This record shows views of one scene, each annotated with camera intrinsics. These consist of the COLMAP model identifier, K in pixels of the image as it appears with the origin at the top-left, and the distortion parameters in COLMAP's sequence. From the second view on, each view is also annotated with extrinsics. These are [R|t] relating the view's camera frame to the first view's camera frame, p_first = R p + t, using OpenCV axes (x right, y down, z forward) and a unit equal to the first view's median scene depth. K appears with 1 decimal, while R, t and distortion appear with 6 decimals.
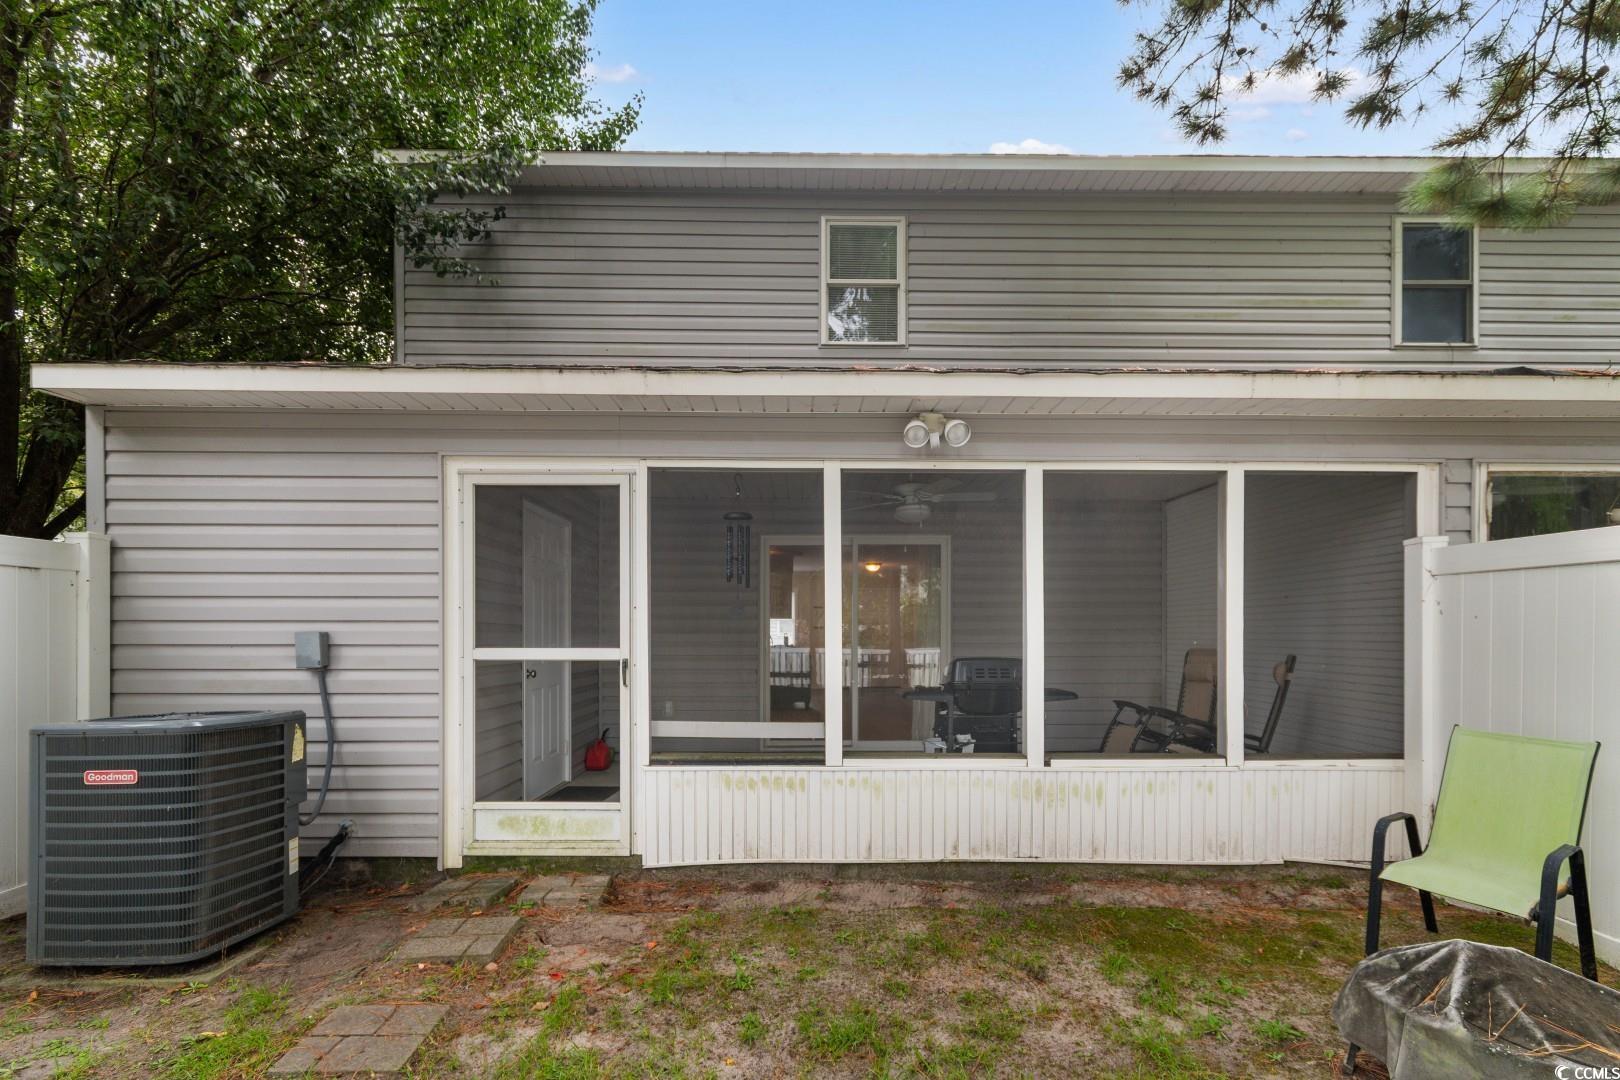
lens RADIAL K [[765.8, 0, 812.9], [0, 765.8, 658.4], [0, 0, 1]] dist [0.004991, 0.000087]
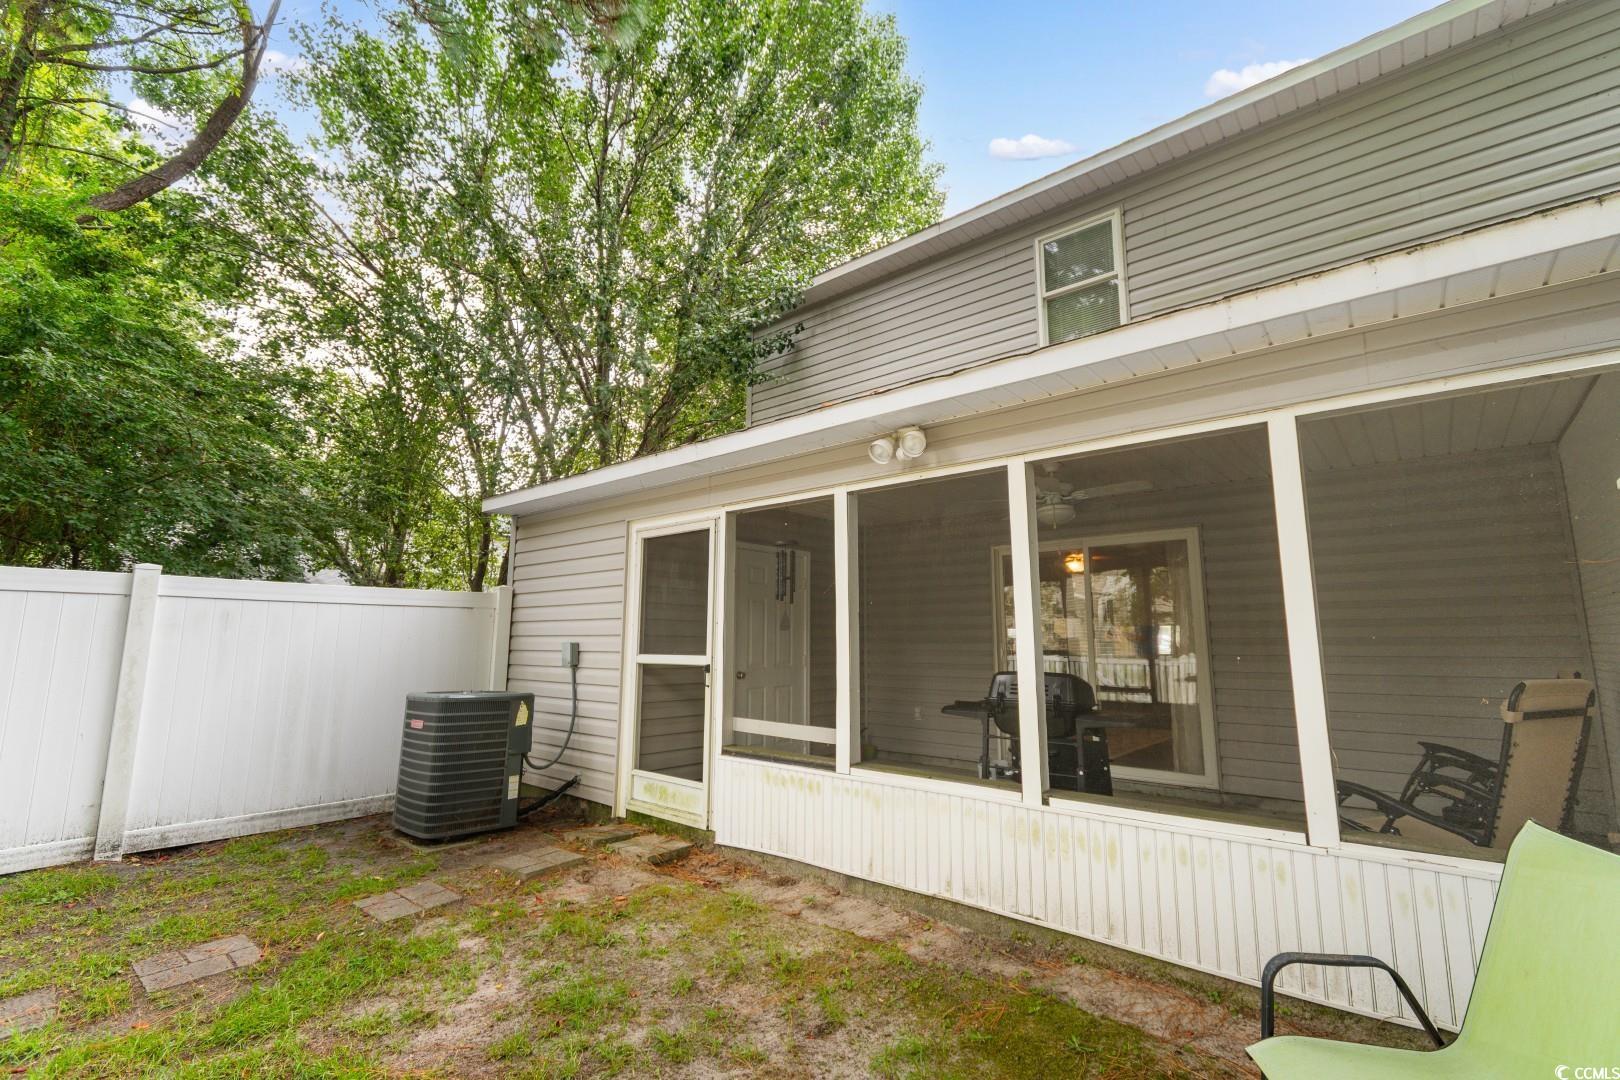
lens RADIAL K [[717.6, 0, 807.6], [0, 717.6, 552.2], [0, 0, 1]] dist [0.009653, -0.000375]
pose [[0.748198, -0.082504, -0.658326, 0.658233], [-0.021770, 0.988651, -0.148643, -0.009343], [0.663118, 0.125546, 0.737911, 0.219335]]
